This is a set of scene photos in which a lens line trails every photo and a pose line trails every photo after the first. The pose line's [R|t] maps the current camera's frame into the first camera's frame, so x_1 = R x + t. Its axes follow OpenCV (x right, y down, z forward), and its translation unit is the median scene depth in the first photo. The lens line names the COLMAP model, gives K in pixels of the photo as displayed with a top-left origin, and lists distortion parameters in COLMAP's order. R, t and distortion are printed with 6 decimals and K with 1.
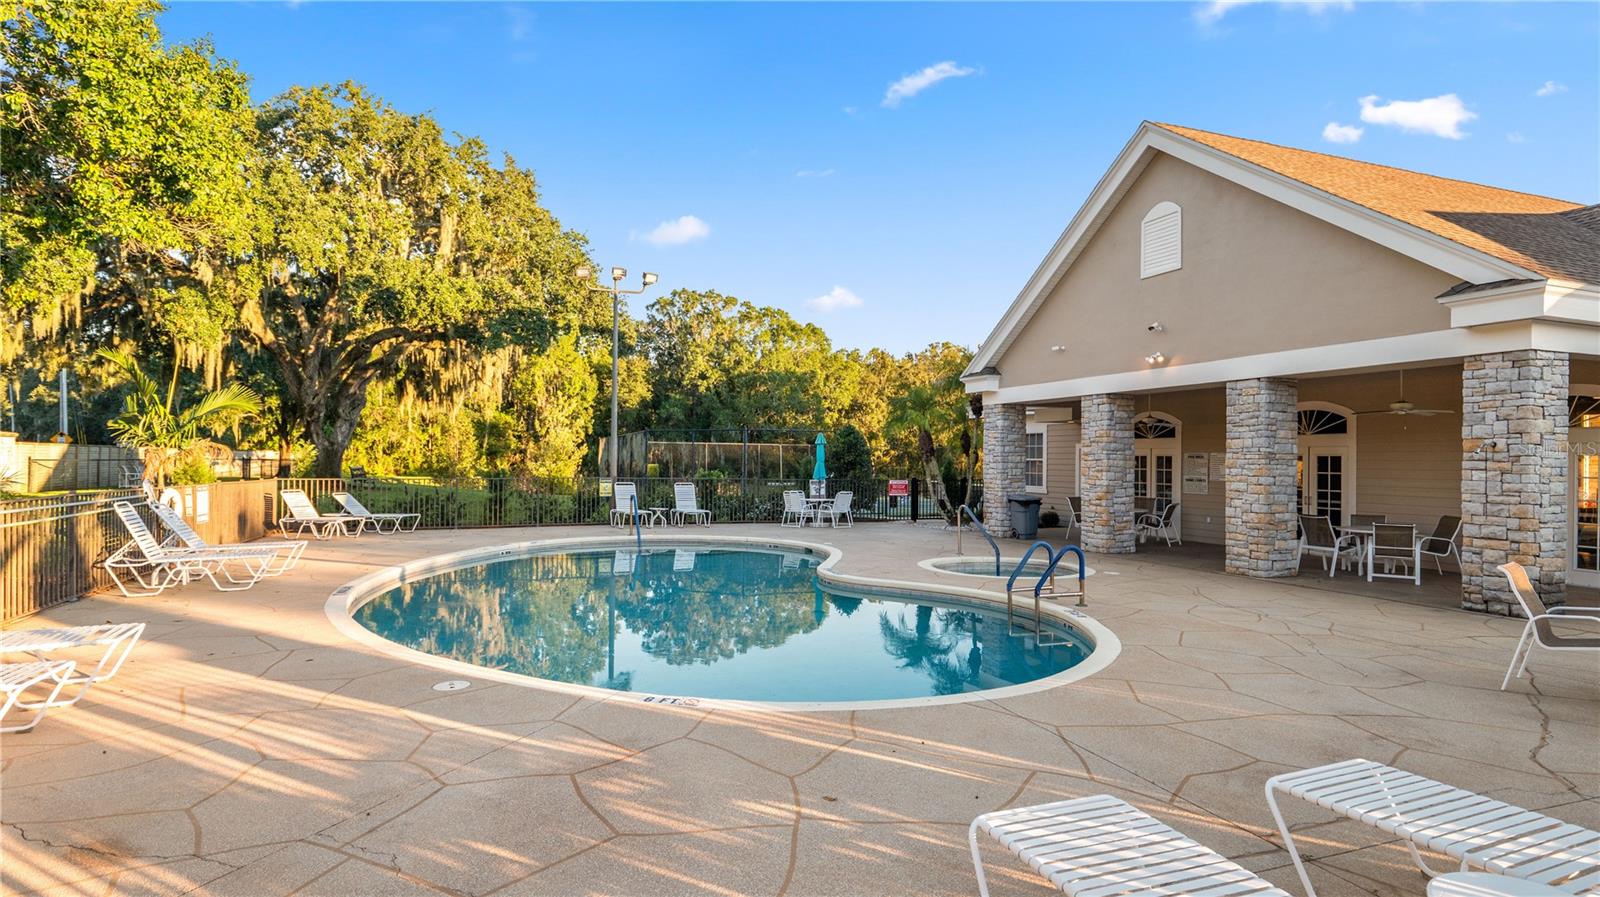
lens RADIAL K [[847.6, 0, 804.1], [0, 847.6, 443.2], [0, 0, 1]] dist [-0.002054, -0.000165]
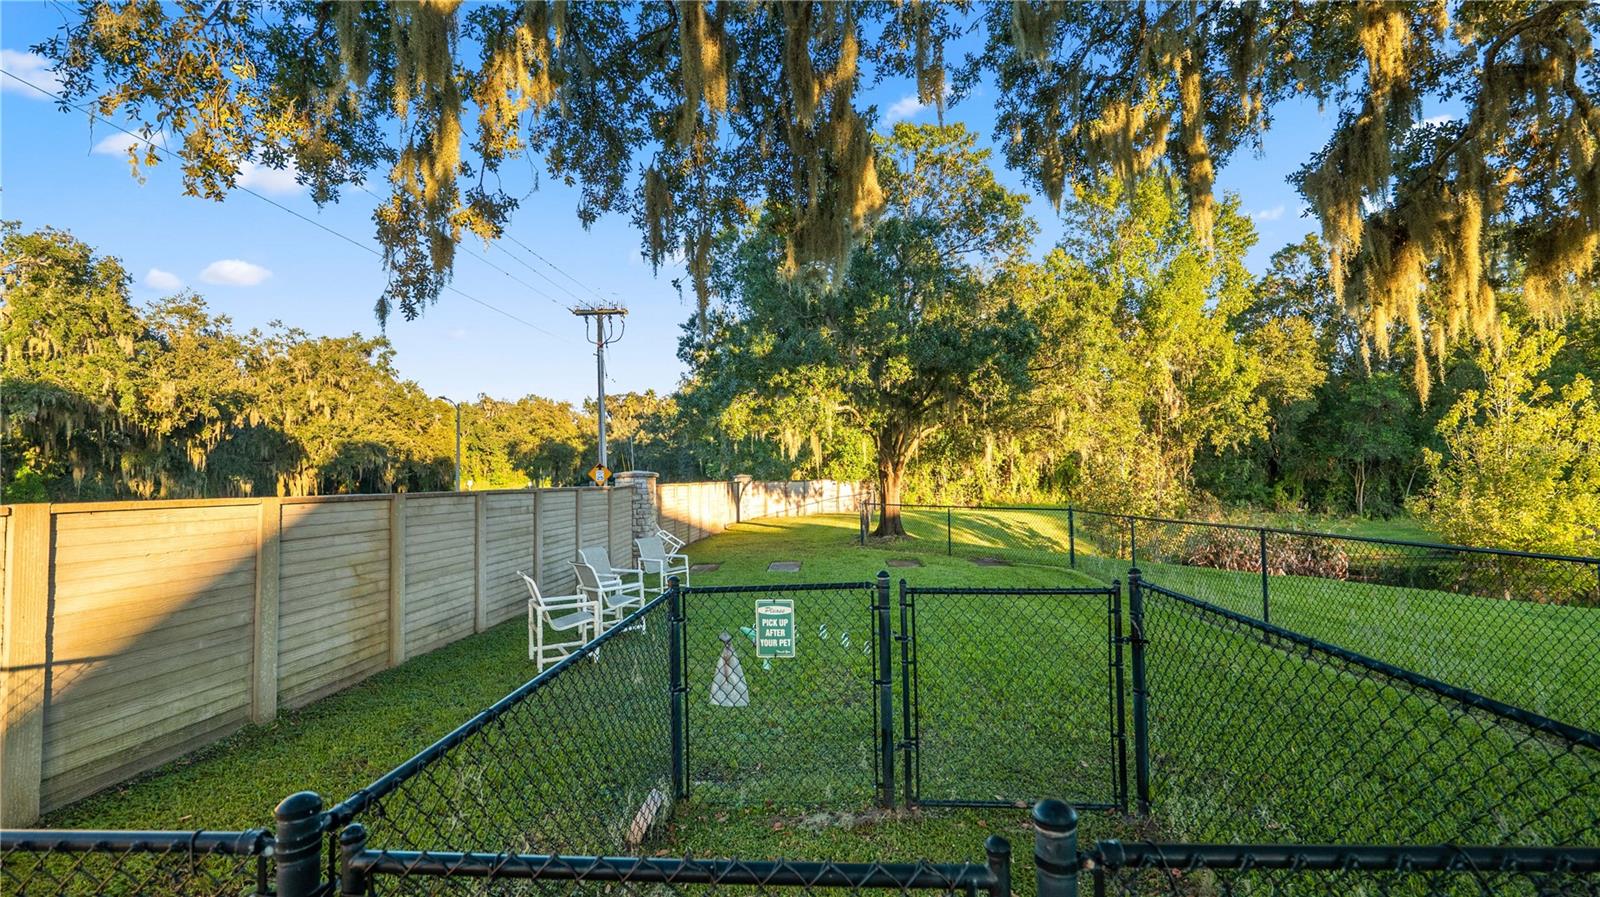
lens RADIAL K [[661.9, 0, 799.6], [0, 661.9, 445.0], [0, 0, 1]] dist [-0.006746, 0.000185]
pose [[0.851064, -0.048174, -0.522847, -0.351570], [0.033015, 0.998722, -0.038279, -0.000818], [0.524023, 0.015316, 0.851566, 0.500975]]
